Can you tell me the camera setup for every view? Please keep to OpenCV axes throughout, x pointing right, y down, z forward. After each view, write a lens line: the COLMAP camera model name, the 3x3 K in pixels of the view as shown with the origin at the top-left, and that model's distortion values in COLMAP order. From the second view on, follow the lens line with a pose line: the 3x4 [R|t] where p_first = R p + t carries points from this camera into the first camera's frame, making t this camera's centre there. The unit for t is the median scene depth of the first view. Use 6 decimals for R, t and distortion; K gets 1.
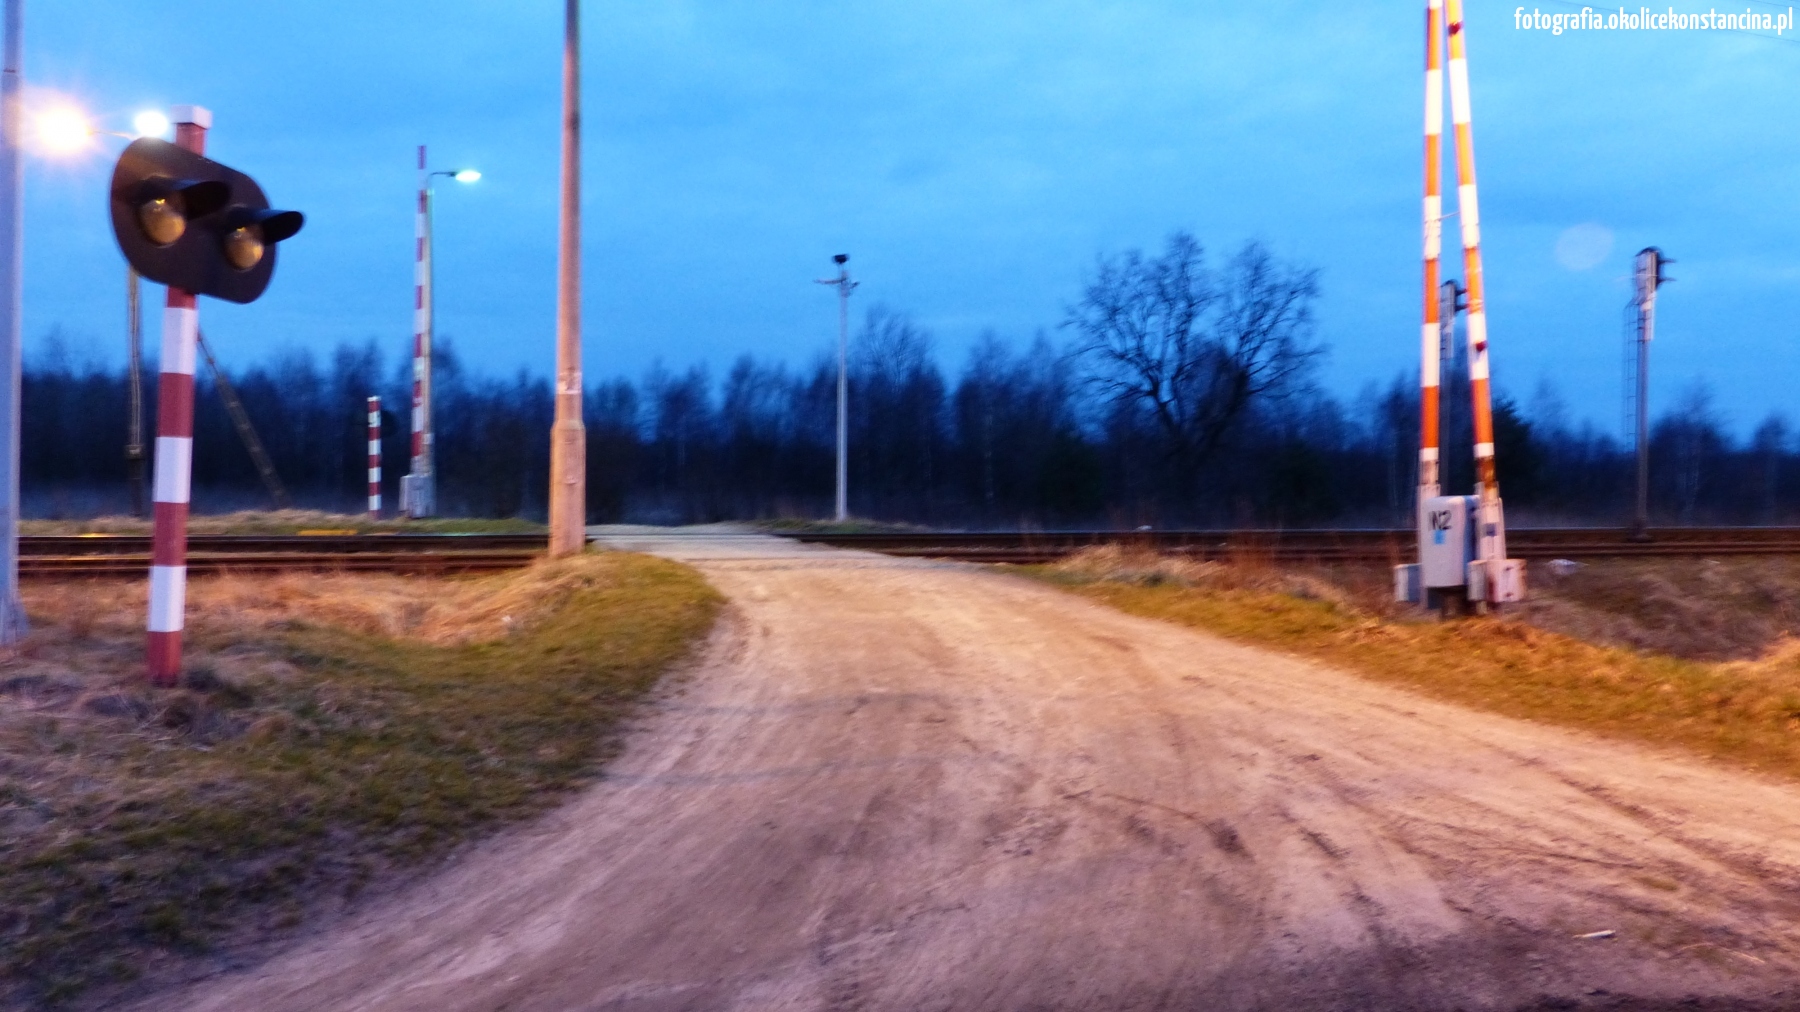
lens RADIAL K [[1352.5, 0, 893.7], [0, 1352.5, 504.6], [0, 0, 1]] dist [-0.008059, 0.013721]
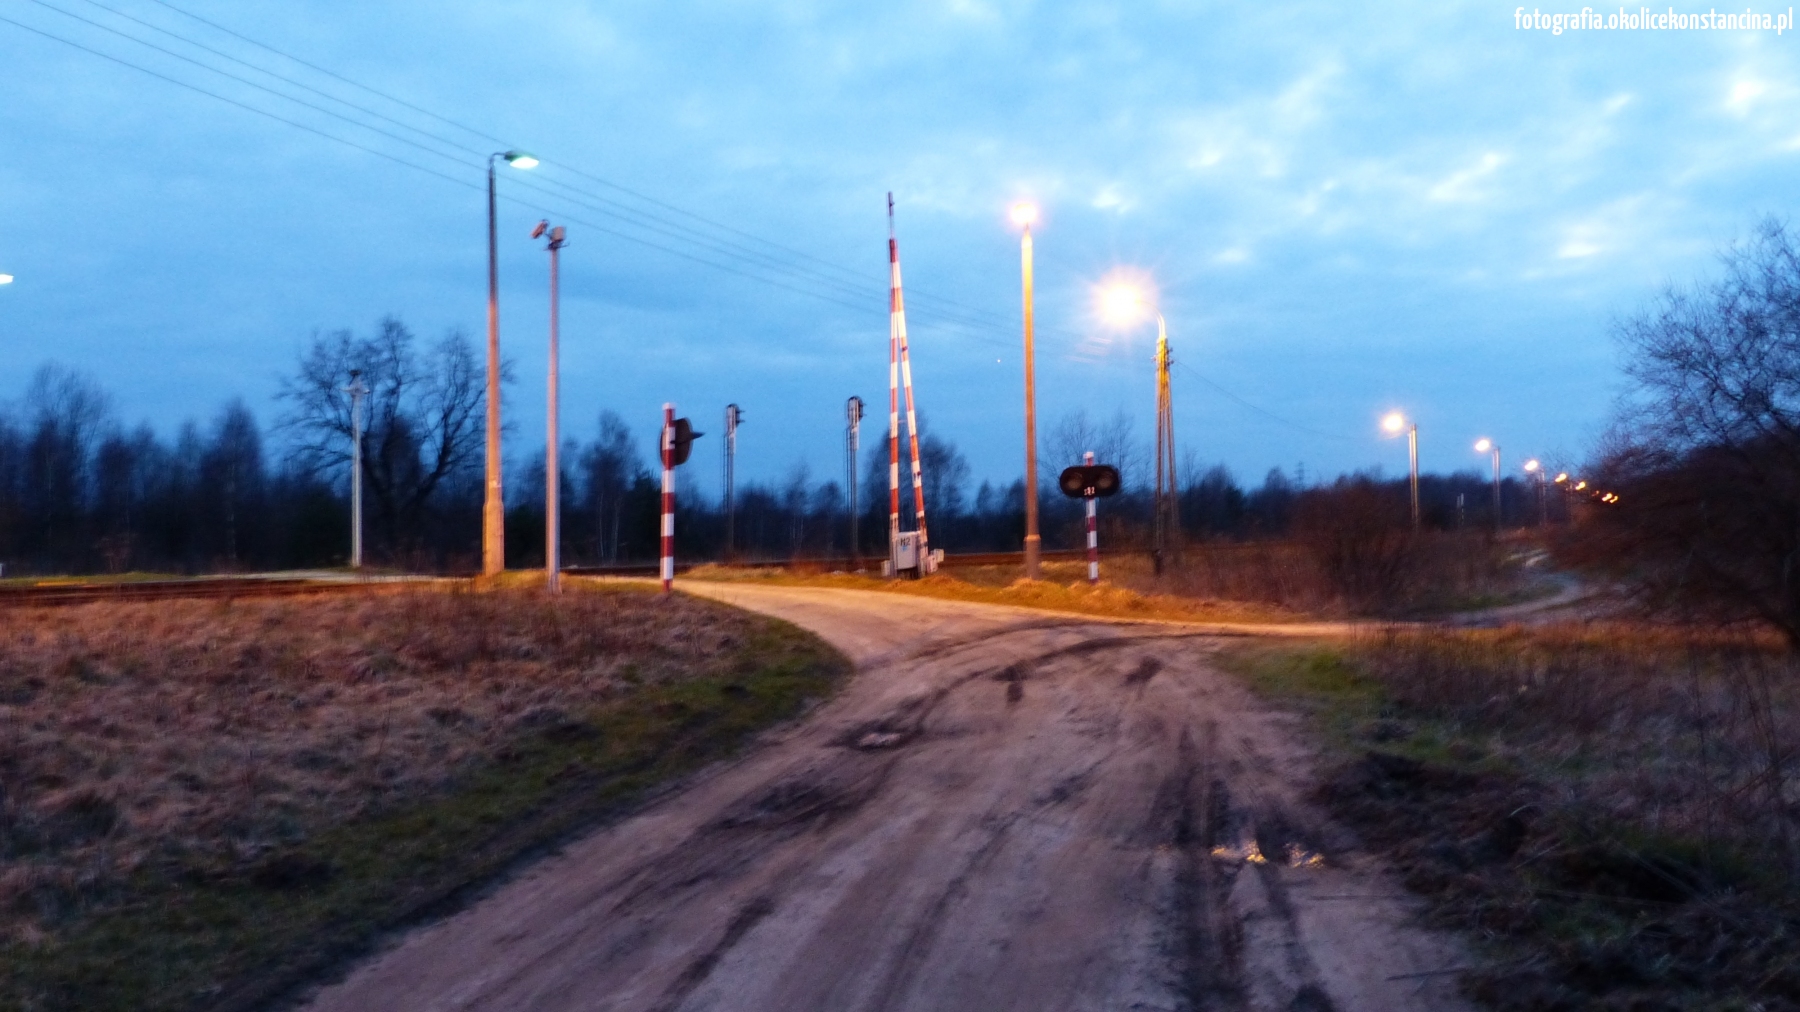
lens RADIAL K [[1360.4, 0, 895.5], [0, 1360.4, 504.6], [0, 0, 1]] dist [-0.022495, 0.004884]
pose [[0.785694, -0.001594, 0.618614, -0.661244], [0.029755, 0.998937, -0.035218, 0.017401], [-0.617900, 0.046077, 0.784906, -0.552003]]
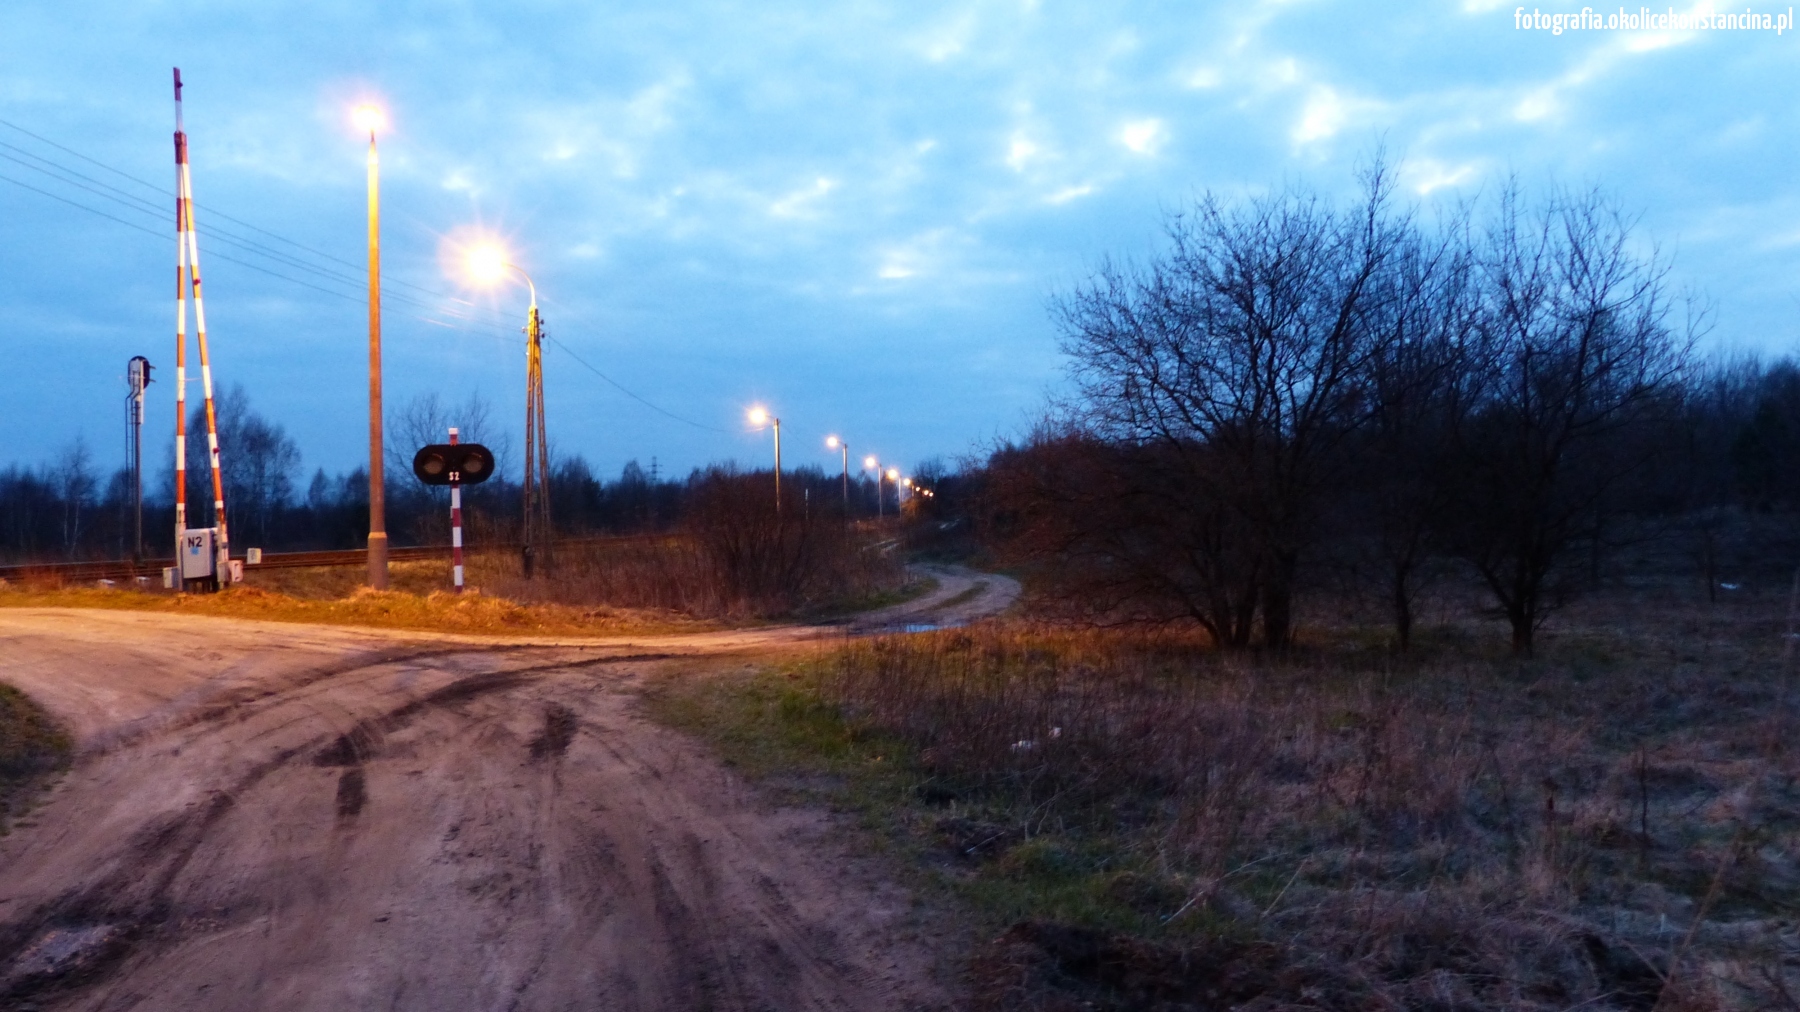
lens RADIAL K [[1360.4, 0, 895.5], [0, 1360.4, 504.6], [0, 0, 1]] dist [-0.022495, 0.004884]
pose [[0.422877, -0.002366, 0.906184, -0.494669], [0.036184, 0.999243, -0.014276, 0.012348], [-0.905464, 0.038827, 0.422642, -0.375785]]
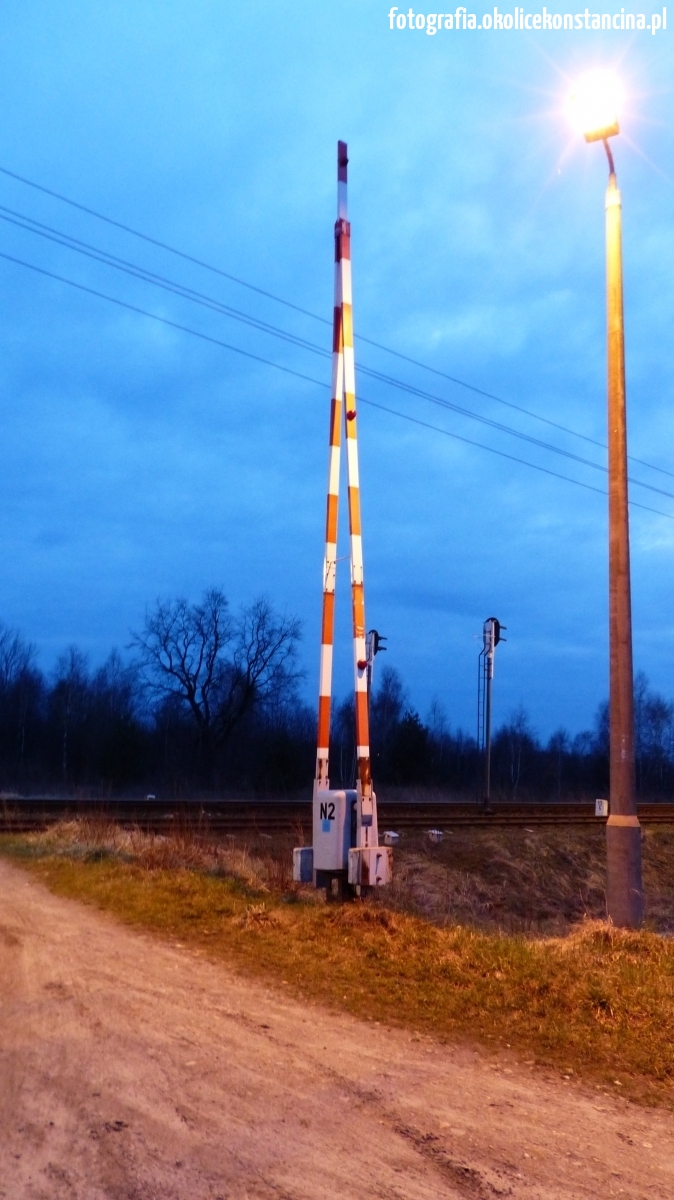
lens RADIAL K [[906.9, 0, 335.0], [0, 906.9, 606.9], [0, 0, 1]] dist [-0.022495, 0.004884]
pose [[0.942819, 0.087443, 0.321631, 0.080736], [-0.028057, 0.982369, -0.184835, -0.009579], [-0.332123, 0.165242, 0.928649, 0.136838]]
